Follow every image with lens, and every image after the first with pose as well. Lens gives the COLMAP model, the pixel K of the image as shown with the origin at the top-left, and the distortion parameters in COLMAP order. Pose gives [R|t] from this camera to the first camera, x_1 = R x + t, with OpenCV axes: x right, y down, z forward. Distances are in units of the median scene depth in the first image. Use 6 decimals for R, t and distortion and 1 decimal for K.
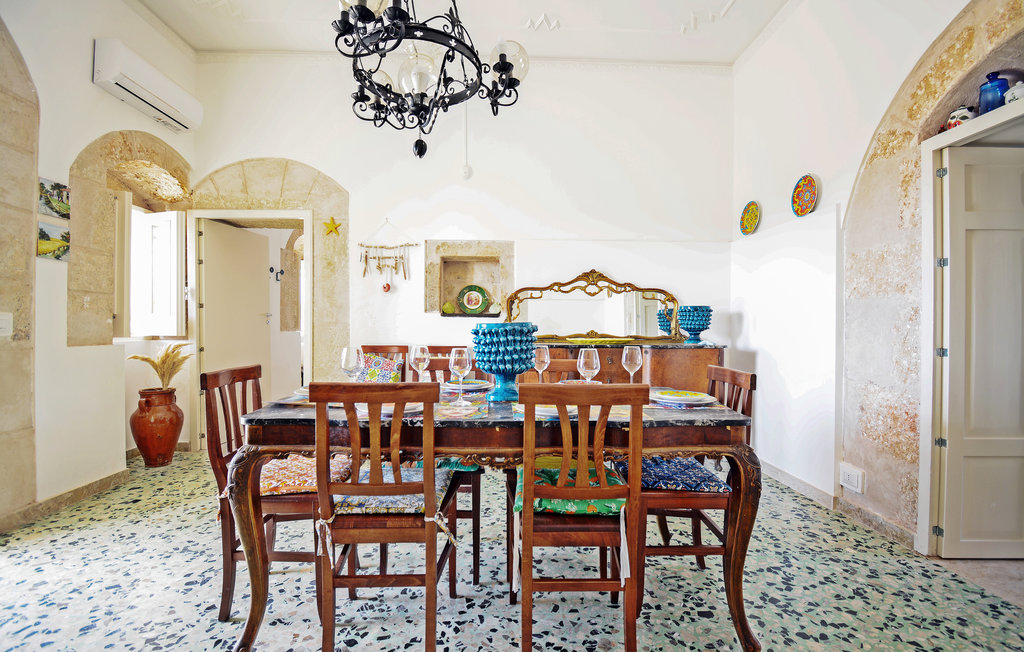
lens RADIAL K [[453.0, 0, 519.5], [0, 453.0, 329.9], [0, 0, 1]] dist [-0.002179, -0.015077]
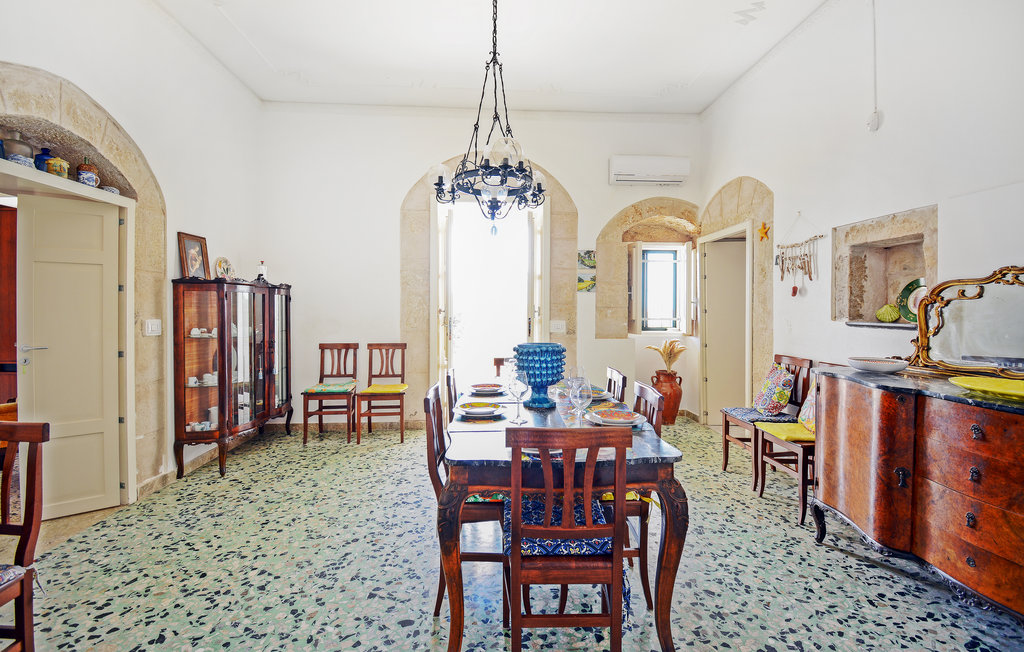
lens RADIAL K [[453.0, 0, 519.5], [0, 453.0, 329.9], [0, 0, 1]] dist [-0.002179, -0.015077]
pose [[0.036345, 0.041864, -0.998462, 0.959271], [-0.006887, 0.999109, 0.041640, -0.084691], [0.999316, 0.005363, 0.036601, 0.719218]]
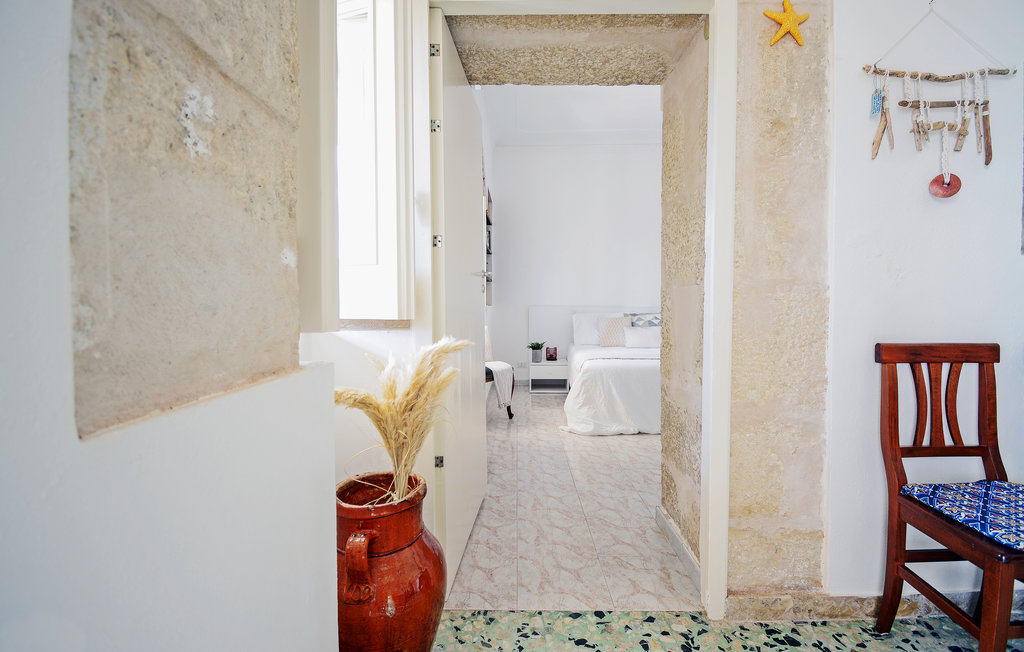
lens RADIAL K [[453.0, 0, 519.5], [0, 453.0, 329.9], [0, 0, 1]] dist [-0.002179, -0.015077]
pose [[0.998010, -0.002215, -0.063010, -1.027549], [0.005745, 0.998419, 0.055908, 0.002595], [0.062786, -0.056159, 0.996446, 1.024223]]
